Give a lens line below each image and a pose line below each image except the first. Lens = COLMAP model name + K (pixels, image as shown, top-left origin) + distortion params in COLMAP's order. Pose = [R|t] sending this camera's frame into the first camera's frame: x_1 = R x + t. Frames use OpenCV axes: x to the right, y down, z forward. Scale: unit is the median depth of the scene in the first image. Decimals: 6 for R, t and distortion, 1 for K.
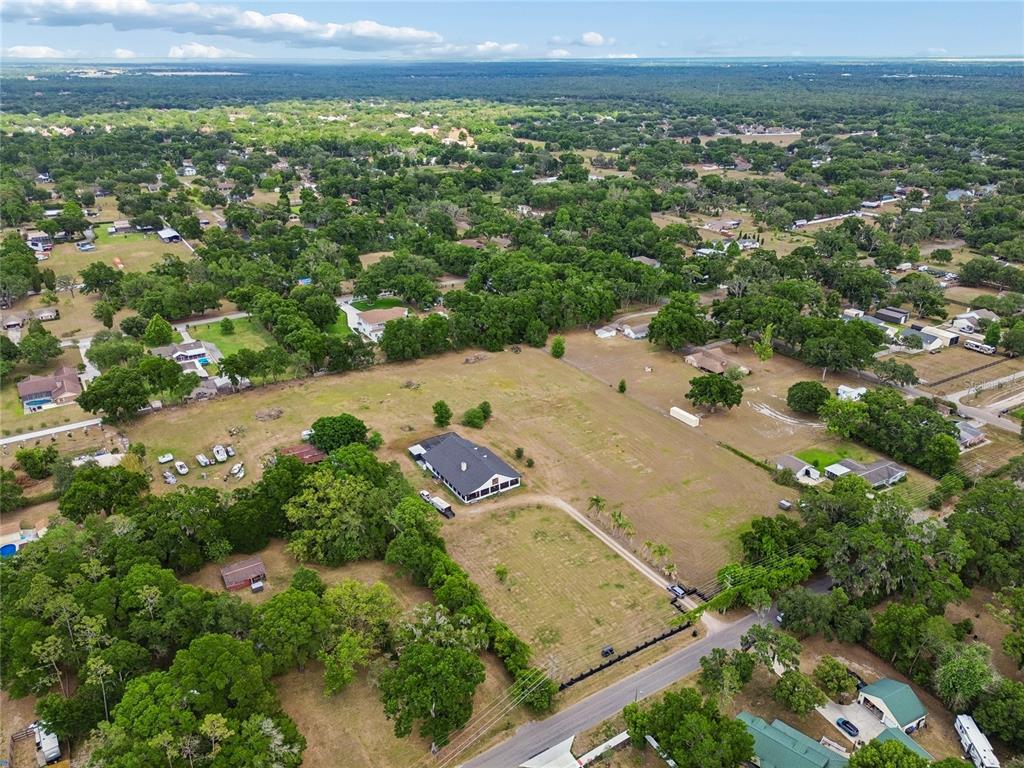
lens RADIAL K [[745.5, 0, 511.7], [0, 745.5, 375.3], [0, 0, 1]] dist [0.062603, -0.063606]
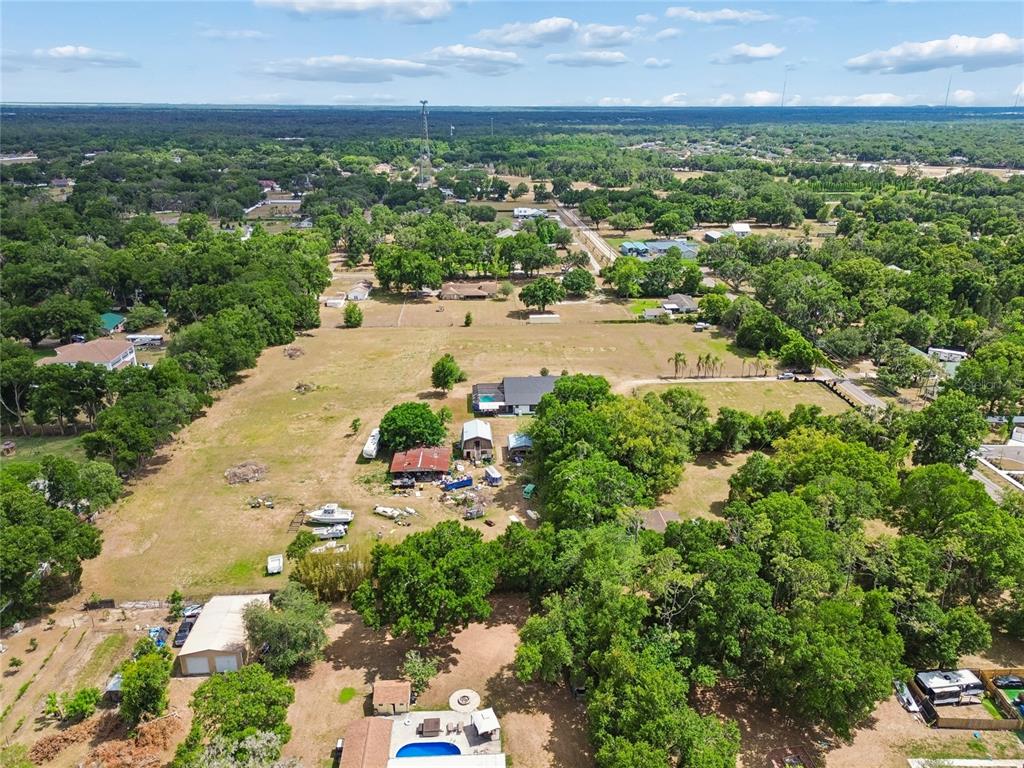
lens RADIAL K [[737.5, 0, 510.0], [0, 737.5, 376.4], [0, 0, 1]] dist [0.064285, -0.065237]
pose [[0.474291, -0.299480, 0.827864, -0.671183], [0.340822, 0.929496, 0.140985, -0.034609], [-0.811719, 0.215286, 0.542921, 0.435758]]
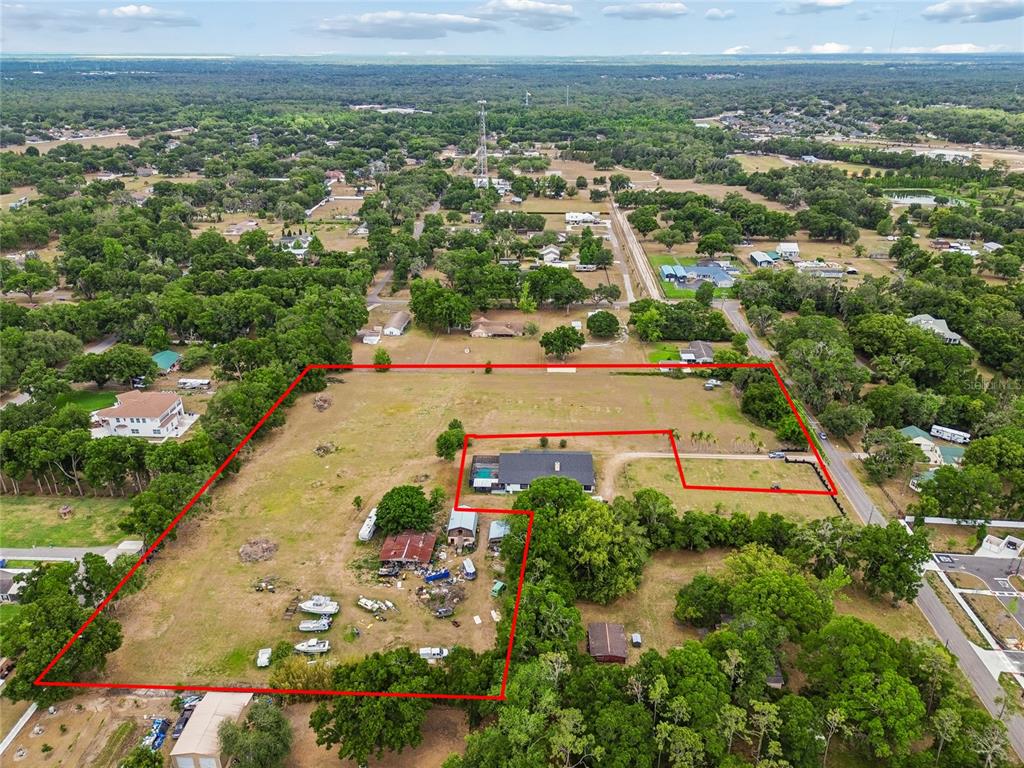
lens RADIAL K [[737.5, 0, 510.0], [0, 737.5, 376.4], [0, 0, 1]] dist [0.064285, -0.065237]
pose [[0.566154, -0.328763, 0.755900, -0.634464], [0.322851, 0.932197, 0.163630, -0.135567], [-0.758443, 0.151403, 0.633909, 0.315322]]
